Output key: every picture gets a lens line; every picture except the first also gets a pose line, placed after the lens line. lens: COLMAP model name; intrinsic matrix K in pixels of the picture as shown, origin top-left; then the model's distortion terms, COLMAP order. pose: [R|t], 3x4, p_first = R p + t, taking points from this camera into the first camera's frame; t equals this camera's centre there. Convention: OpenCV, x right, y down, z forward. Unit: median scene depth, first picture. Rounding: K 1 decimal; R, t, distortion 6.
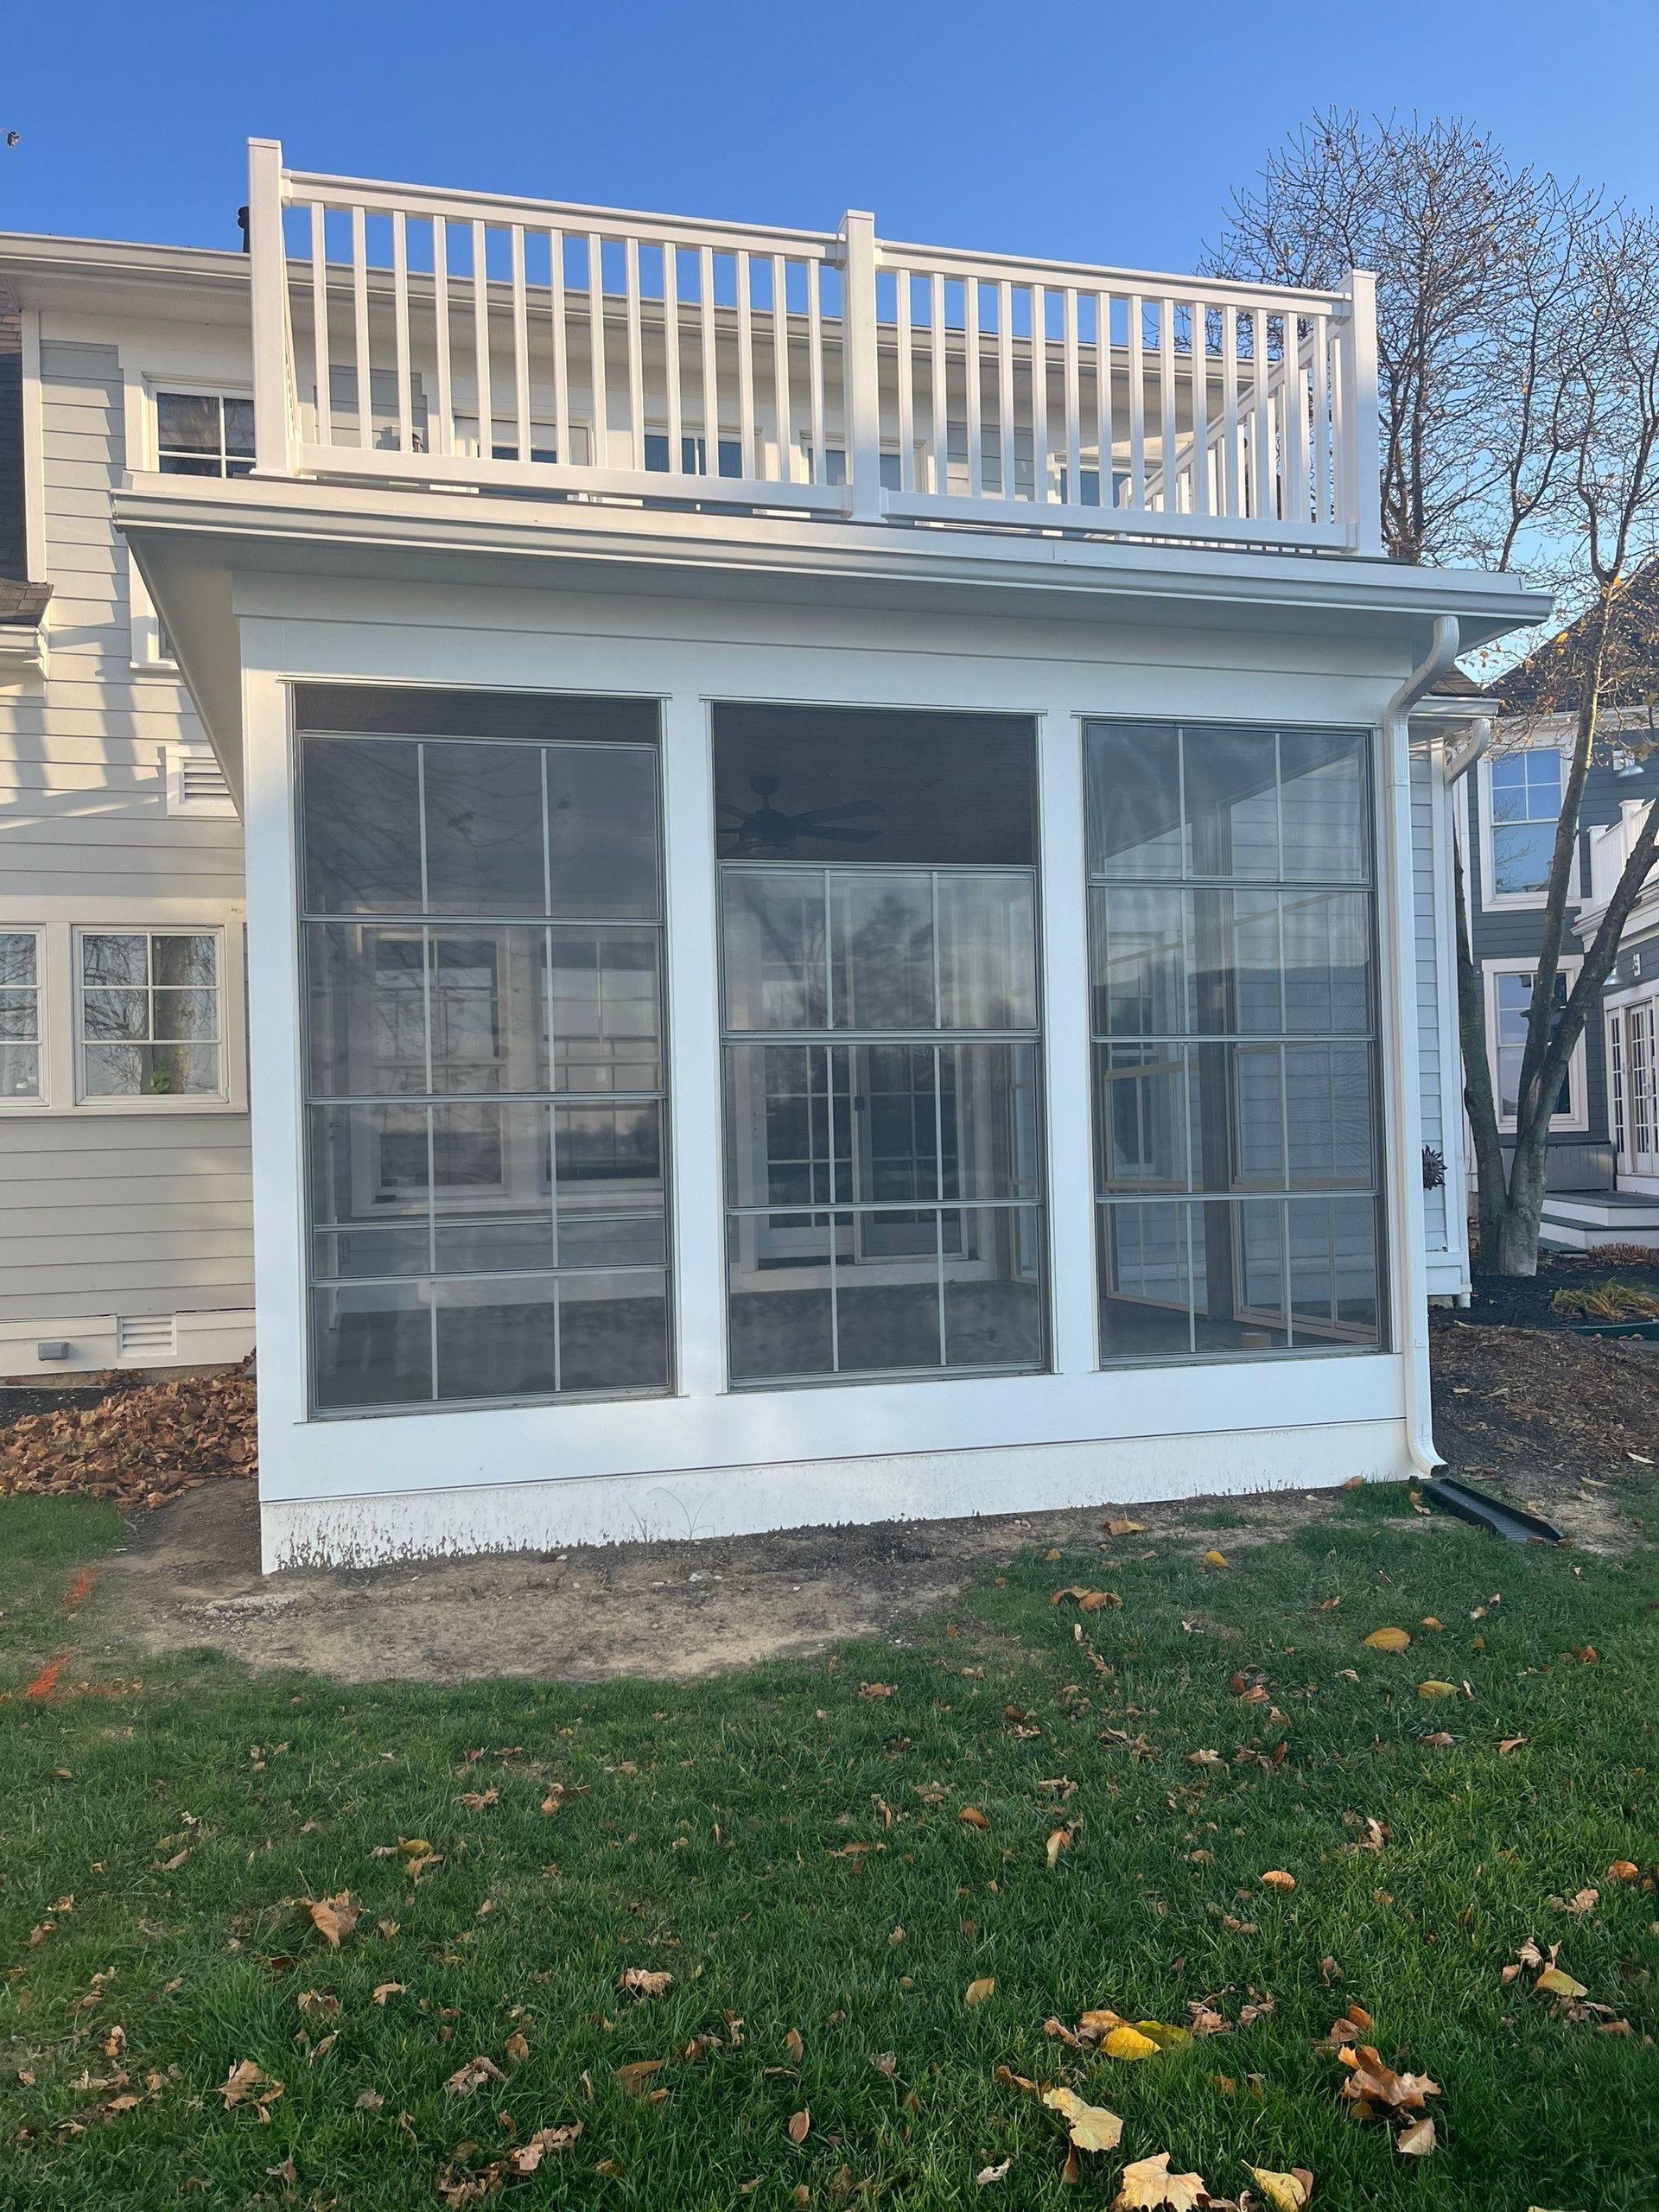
lens RADIAL K [[1664.2, 0, 815.9], [0, 1664.2, 1121.0], [0, 0, 1]] dist [0.070289, -0.092010]
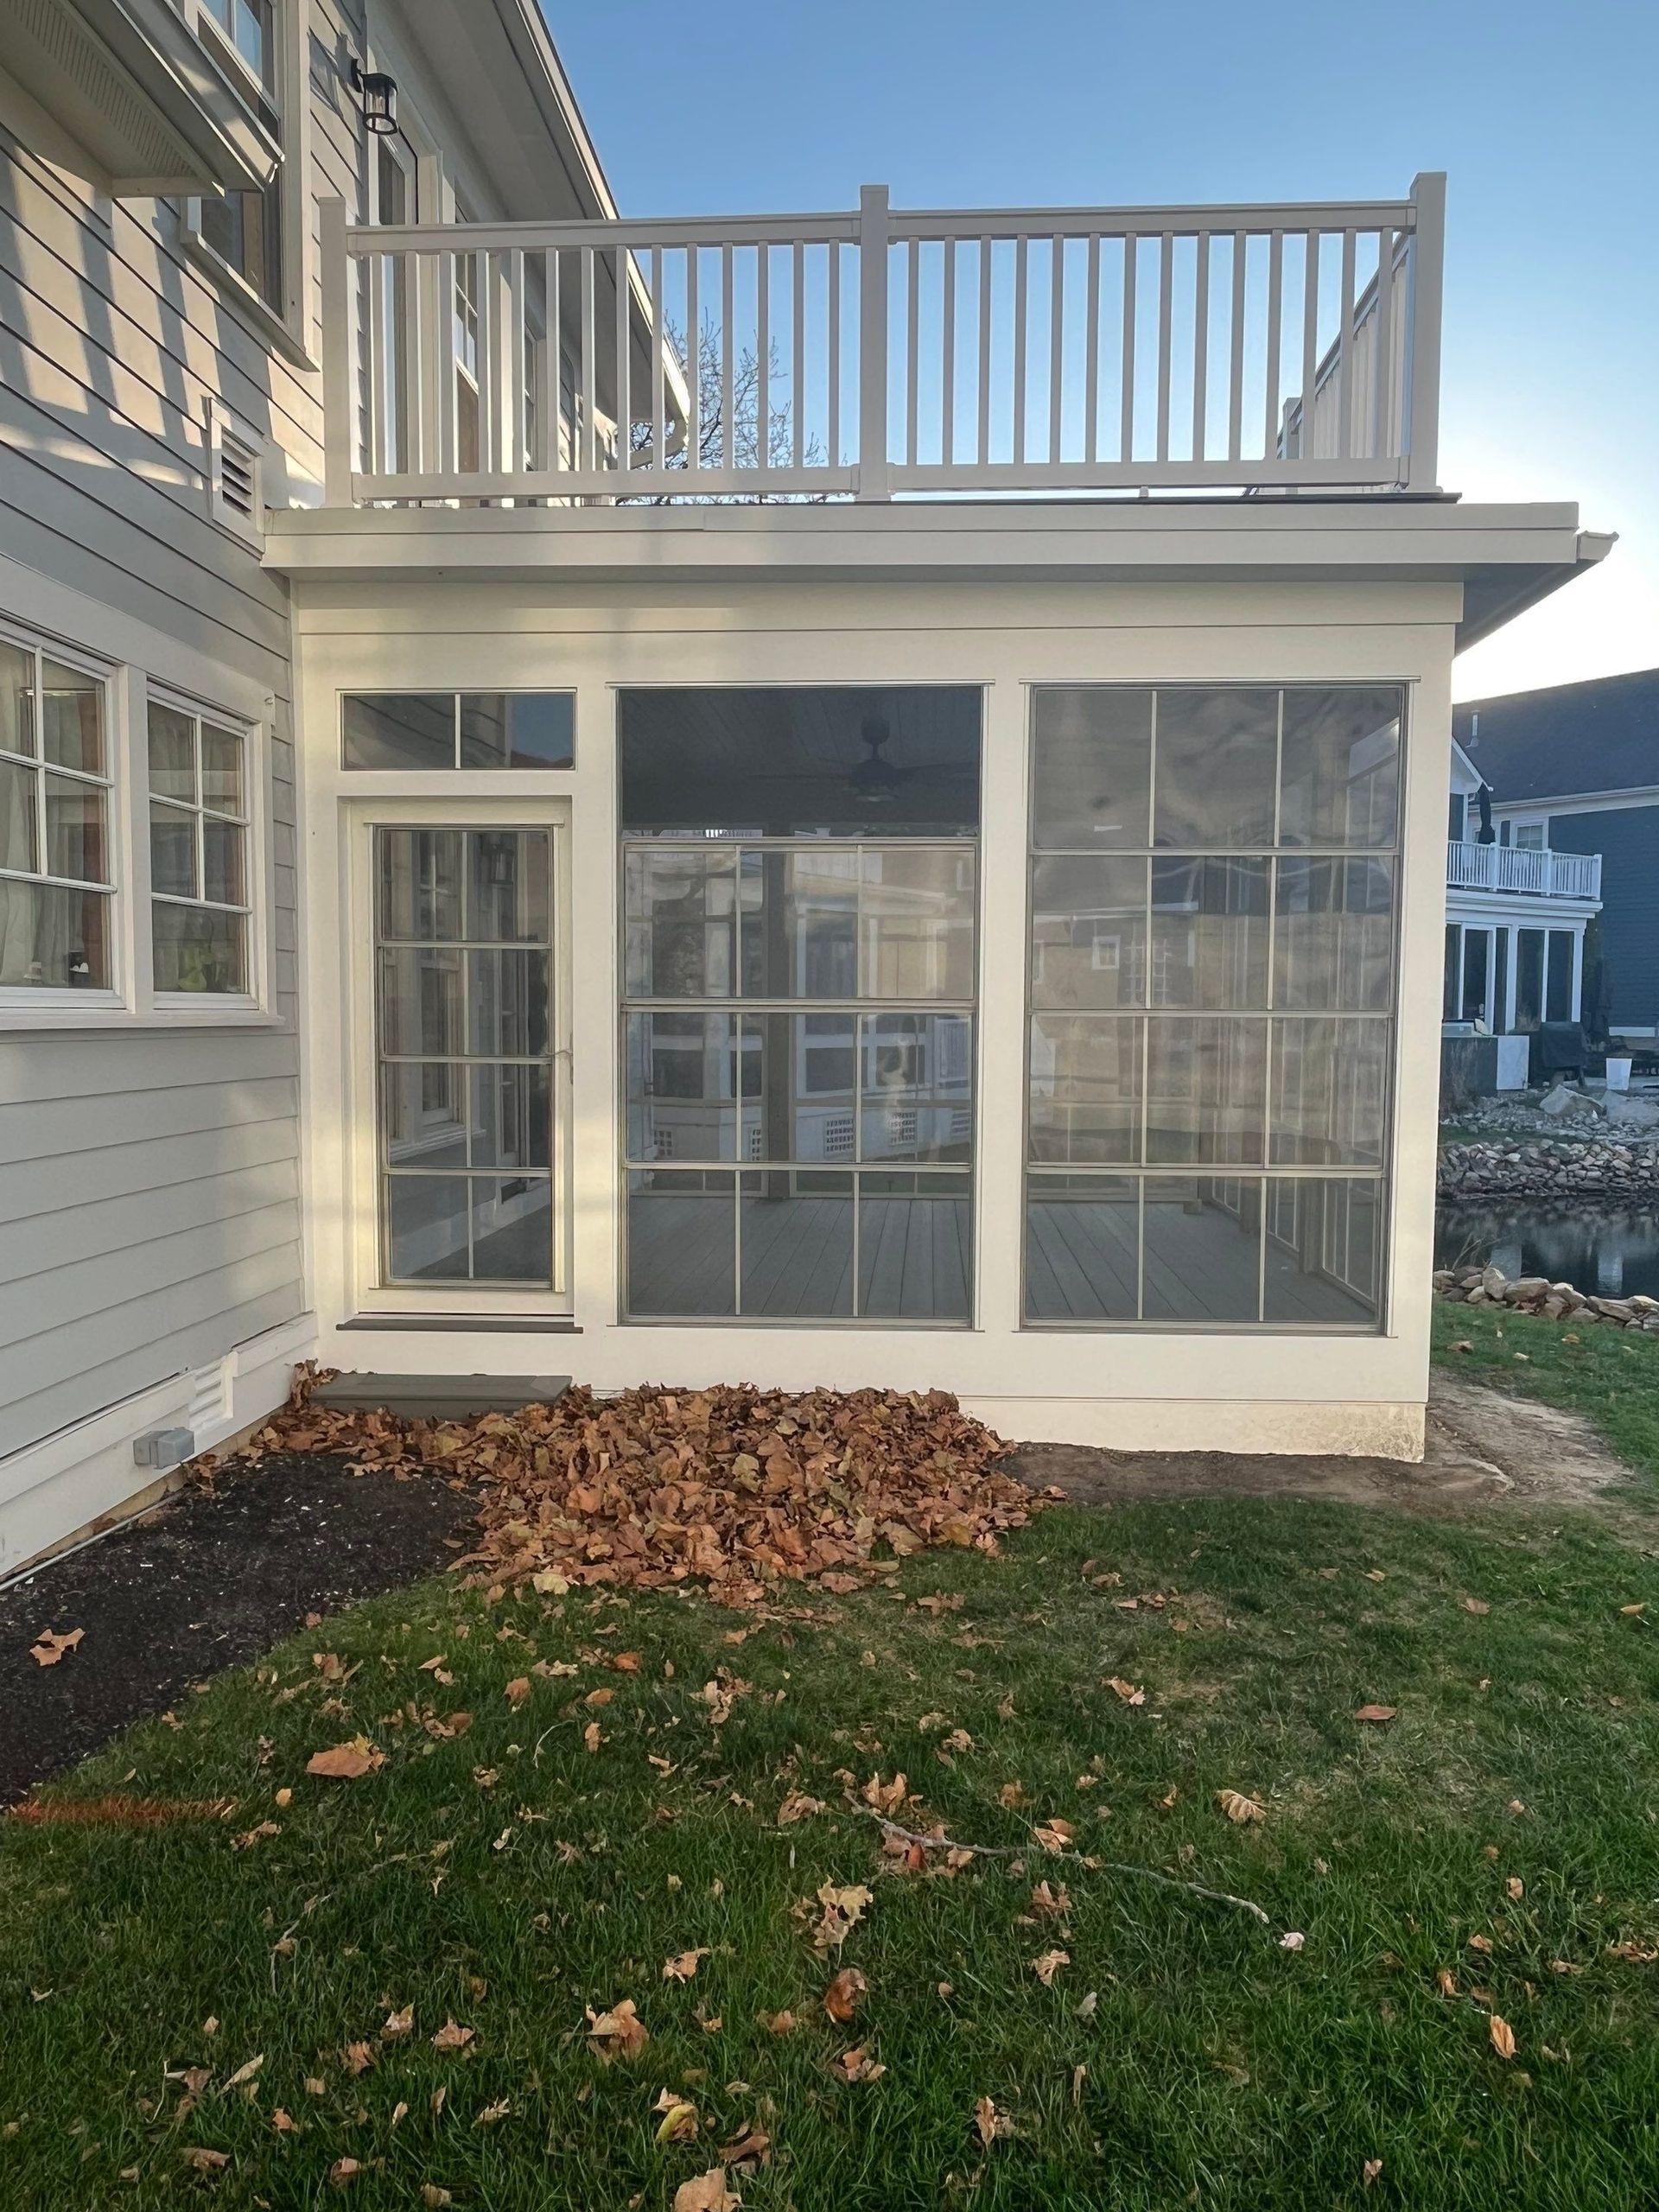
lens RADIAL K [[1553.4, 0, 847.9], [0, 1553.4, 1124.7], [0, 0, 1]] dist [-0.001696, -0.009761]
pose [[0.305584, -0.040299, 0.951312, -1.182803], [-0.032587, 0.998076, 0.052748, -0.007587], [-0.951607, -0.047119, 0.303683, 0.855945]]
